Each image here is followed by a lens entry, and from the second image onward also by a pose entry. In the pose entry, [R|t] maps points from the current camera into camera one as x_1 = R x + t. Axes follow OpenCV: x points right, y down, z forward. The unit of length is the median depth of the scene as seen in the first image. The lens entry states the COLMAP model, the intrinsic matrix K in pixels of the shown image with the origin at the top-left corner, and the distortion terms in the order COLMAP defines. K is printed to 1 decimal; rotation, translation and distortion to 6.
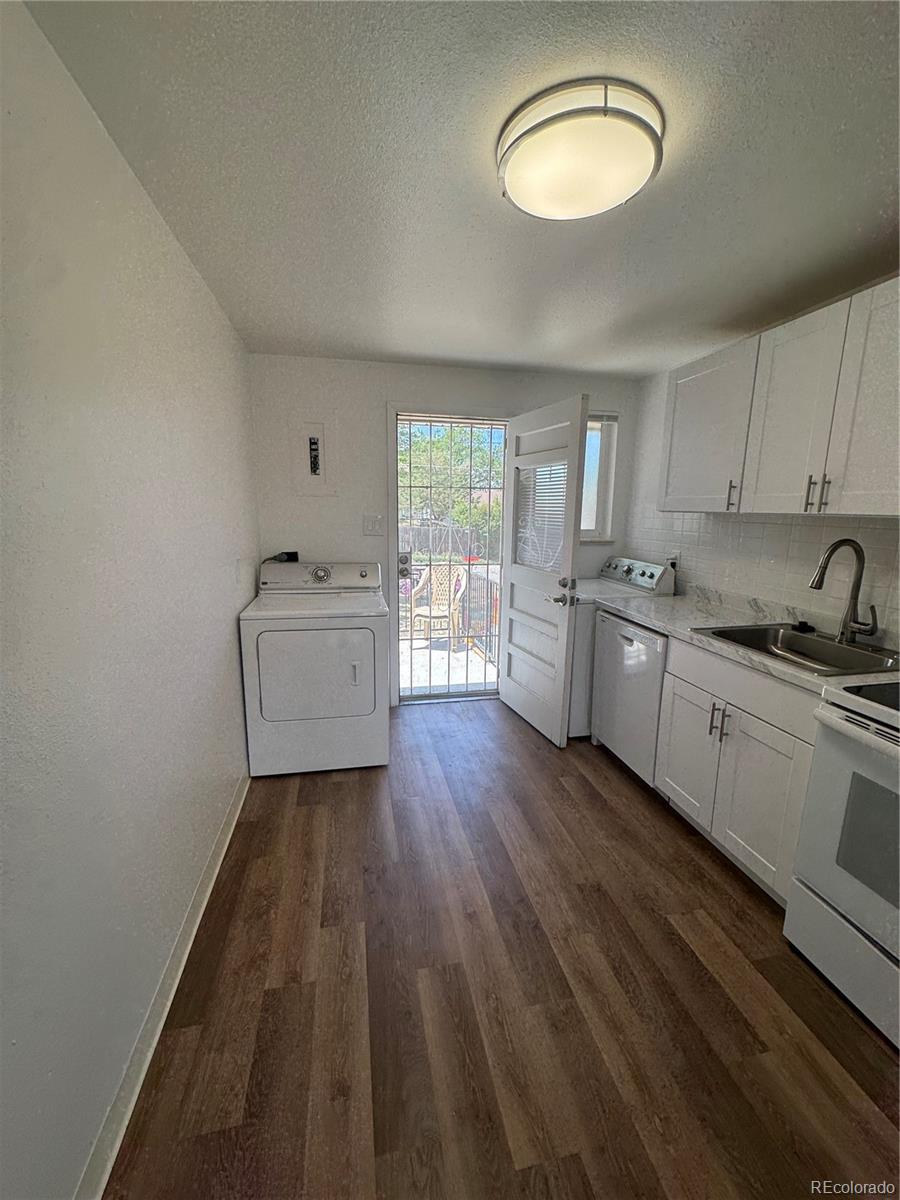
lens RADIAL K [[477.3, 0, 452.0], [0, 477.3, 598.5], [0, 0, 1]] dist [-0.002231, 0.000312]
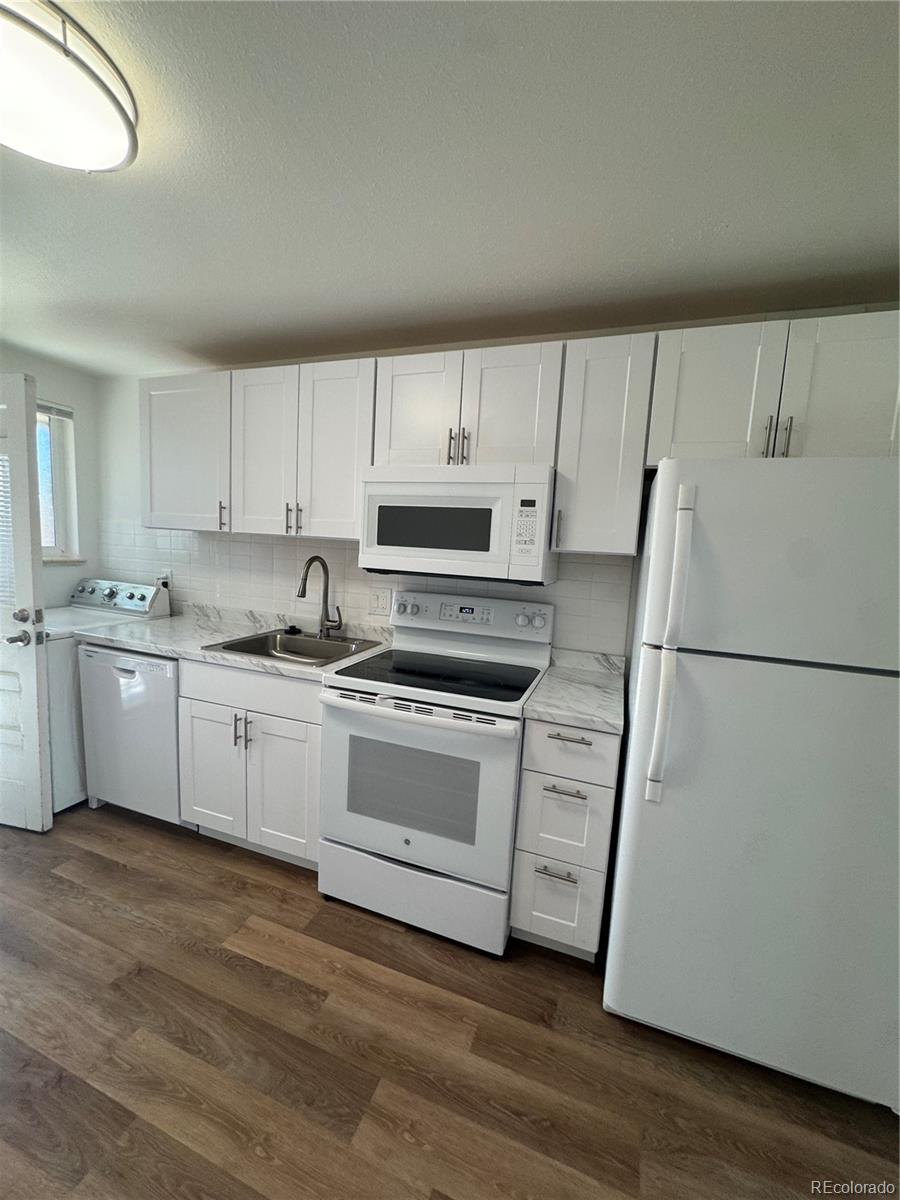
lens RADIAL K [[477.3, 0, 446.0], [0, 477.3, 599.0], [0, 0, 1]] dist [-0.002231, 0.000312]
pose [[0.538302, -0.080974, 0.838853, -0.048422], [0.112037, 0.993414, 0.023998, -0.003097], [-0.835272, 0.081064, 0.543829, 0.029952]]
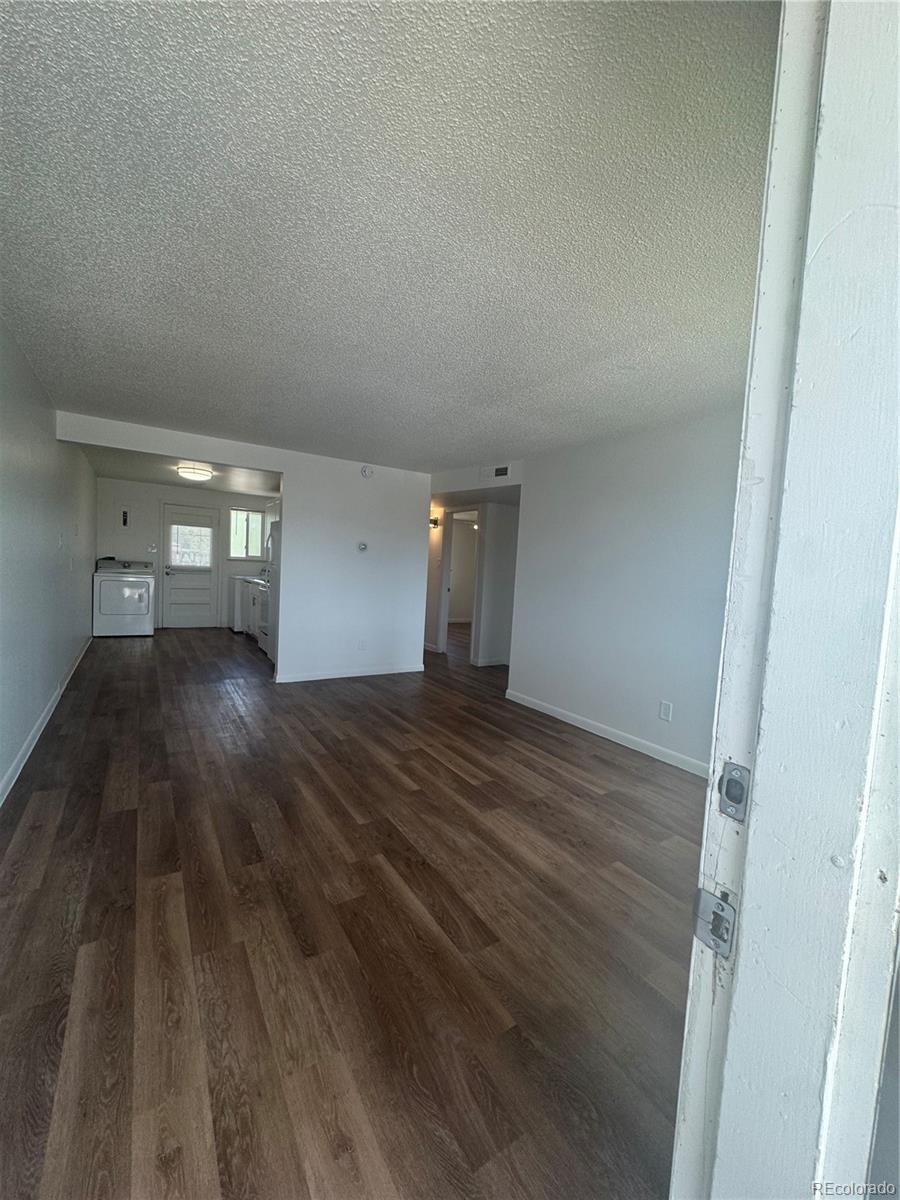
lens RADIAL K [[477.3, 0, 449.2], [0, 477.3, 599.1], [0, 0, 1]] dist [-0.002231, 0.000312]
pose [[0.934634, 0.017803, 0.355166, 0.586870], [0.021406, 0.994118, -0.106162, 0.593575], [-0.354967, 0.106825, 0.928755, -2.639879]]
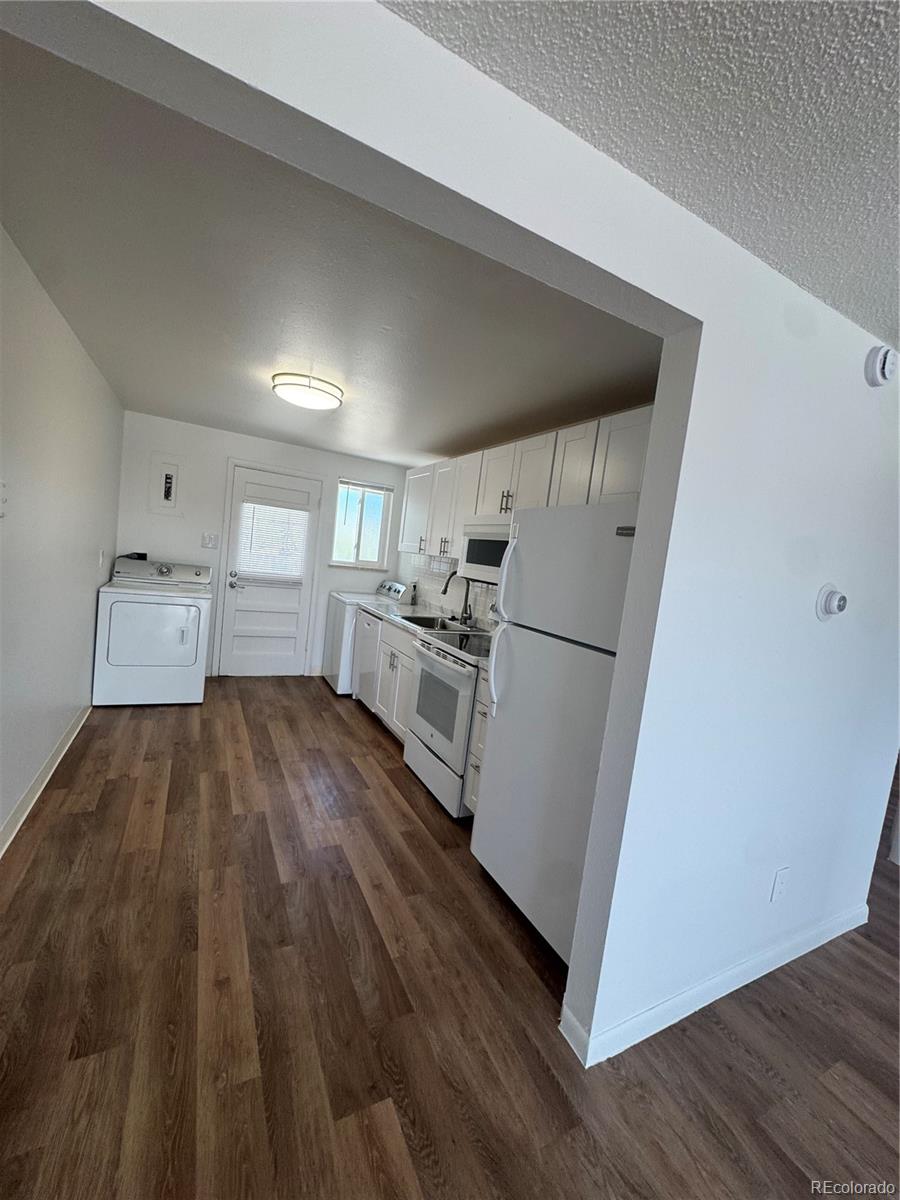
lens RADIAL K [[477.3, 0, 449.3], [0, 477.3, 599.6], [0, 0, 1]] dist [-0.002231, 0.000312]
pose [[0.958800, 0.079529, 0.272722, 0.213066], [-0.057292, 0.994421, -0.088567, 0.154134], [-0.278244, 0.069293, 0.958008, -0.791310]]
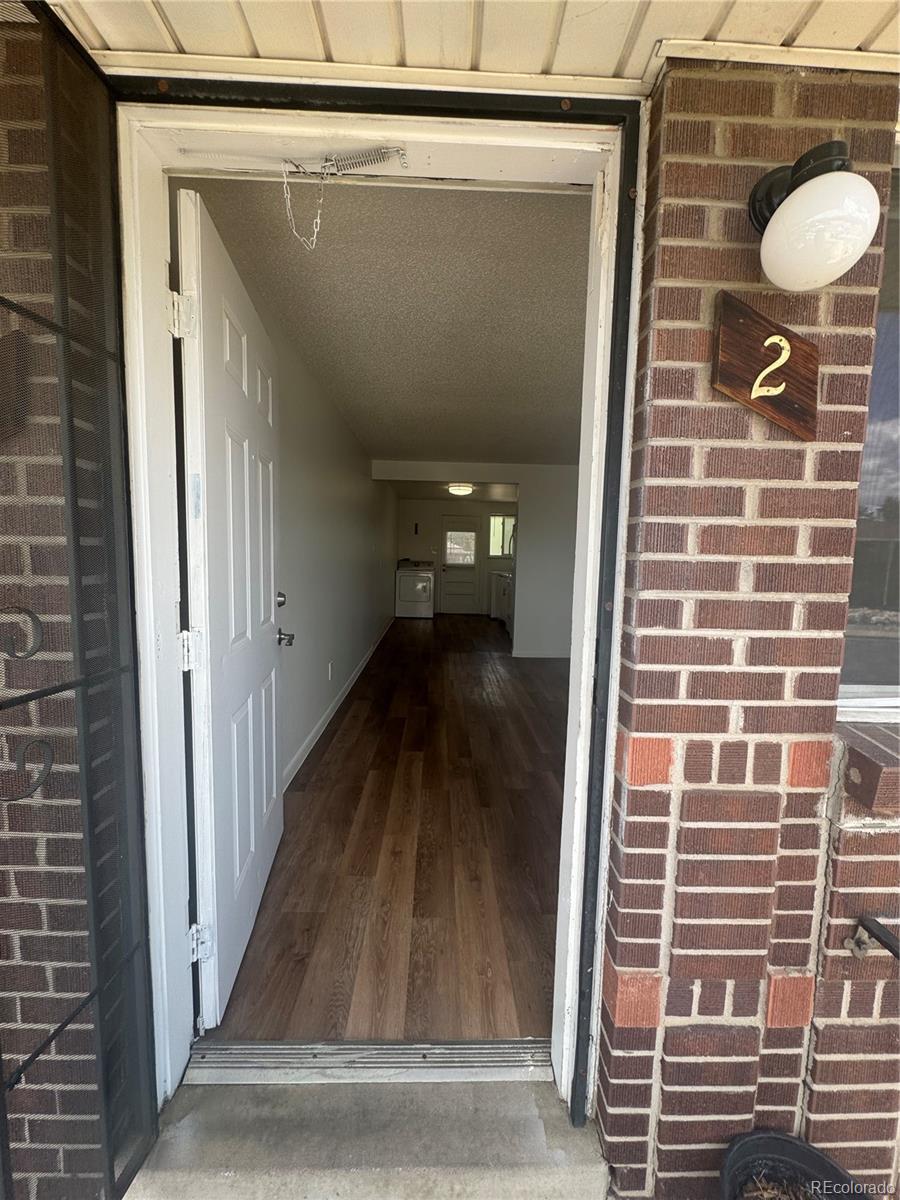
lens RADIAL K [[477.3, 0, 451.0], [0, 477.3, 595.4], [0, 0, 1]] dist [-0.002231, 0.000312]
pose [[0.983787, 0.027044, -0.177291, 0.765197], [-0.045657, 0.993761, -0.101761, 0.676247], [0.173433, 0.108206, 0.978883, -3.002804]]
